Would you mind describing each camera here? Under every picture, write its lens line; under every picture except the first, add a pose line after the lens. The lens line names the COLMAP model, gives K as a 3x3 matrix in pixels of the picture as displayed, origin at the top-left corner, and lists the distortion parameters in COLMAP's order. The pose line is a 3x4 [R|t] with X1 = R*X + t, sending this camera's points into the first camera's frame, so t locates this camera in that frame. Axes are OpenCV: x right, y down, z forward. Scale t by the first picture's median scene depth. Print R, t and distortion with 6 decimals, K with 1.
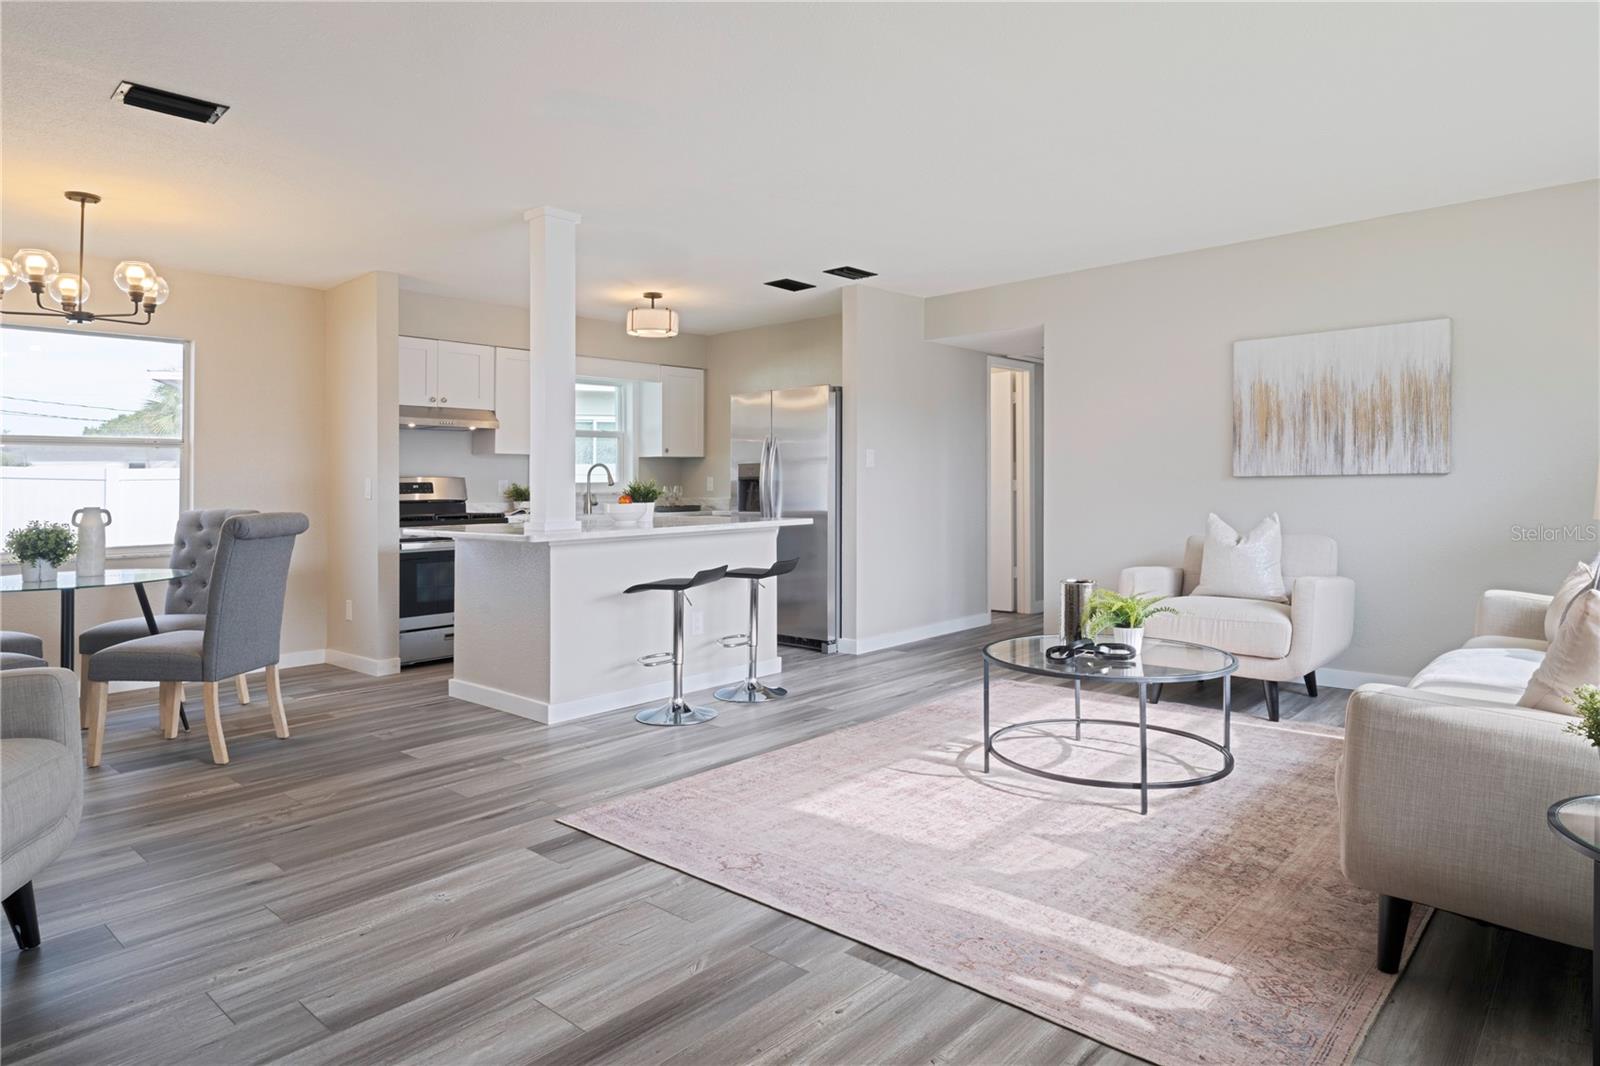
lens RADIAL K [[937.8, 0, 773.0], [0, 937.8, 500.9], [0, 0, 1]] dist [0.013913, -0.010509]
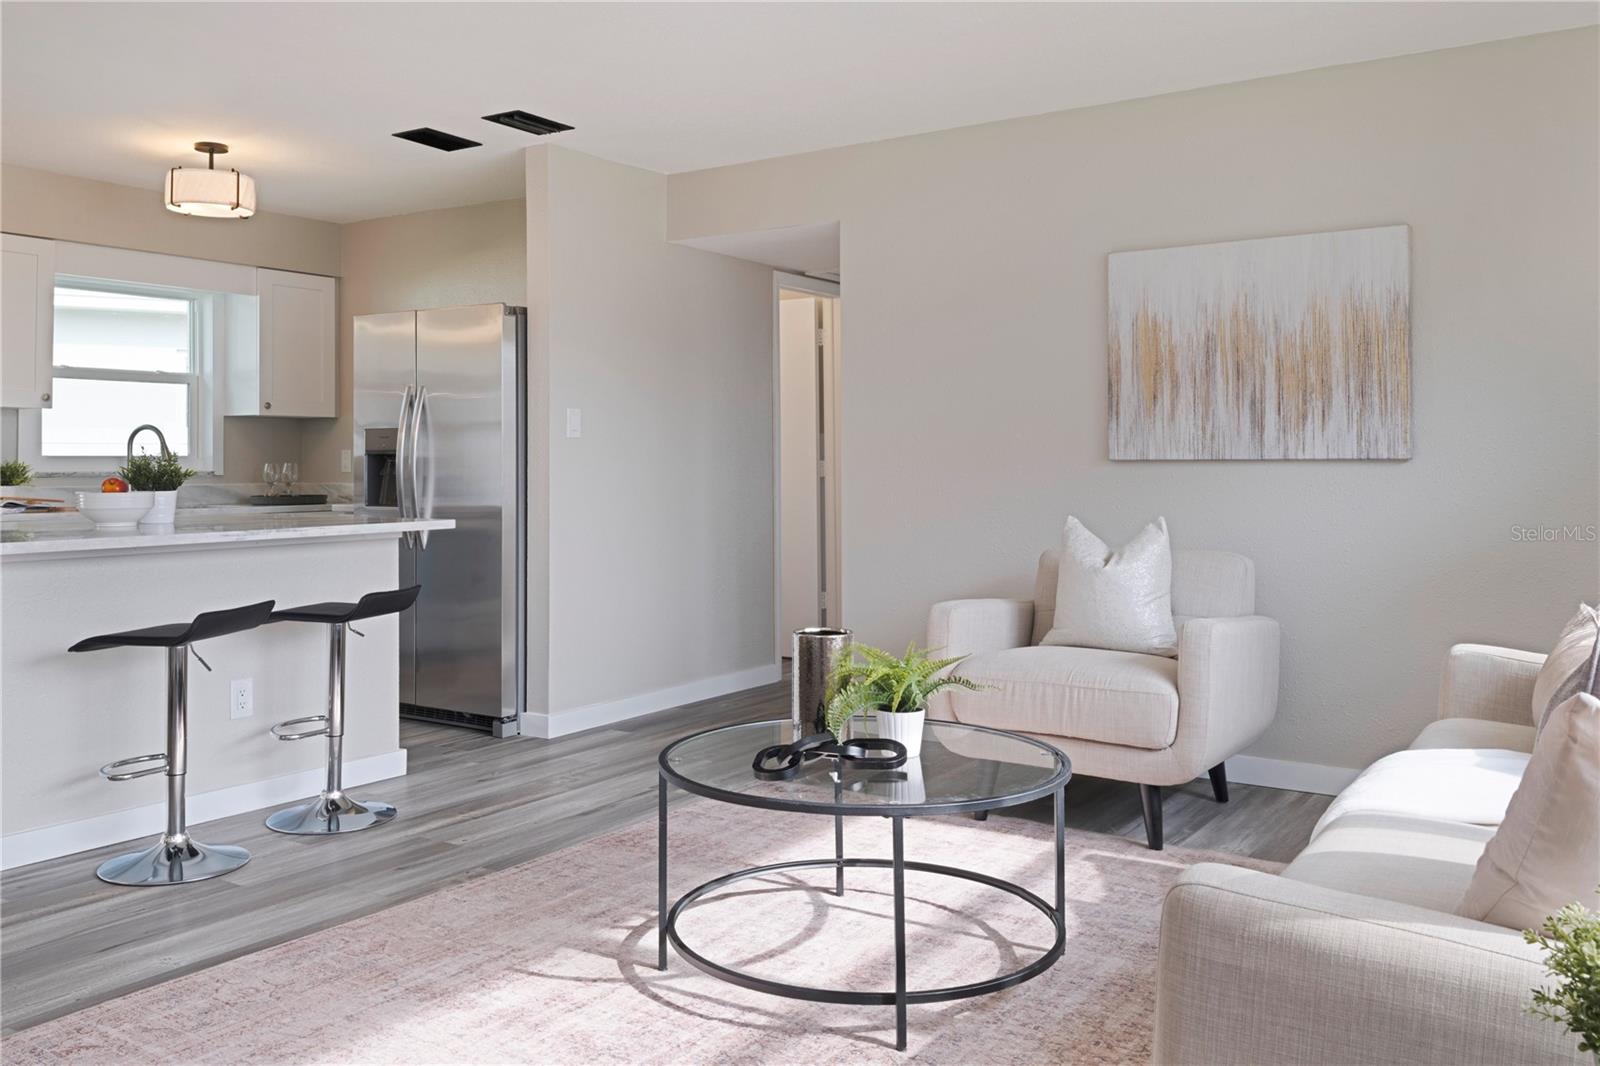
lens RADIAL K [[1335.8, 0, 746.2], [0, 1335.8, 438.3], [0, 0, 1]] dist [0.052858, -0.084564]
pose [[0.989581, 0.015784, 0.143107, 0.118041], [-0.010355, 0.999201, -0.038598, -0.002456], [-0.143602, 0.036714, 0.988954, 0.128190]]
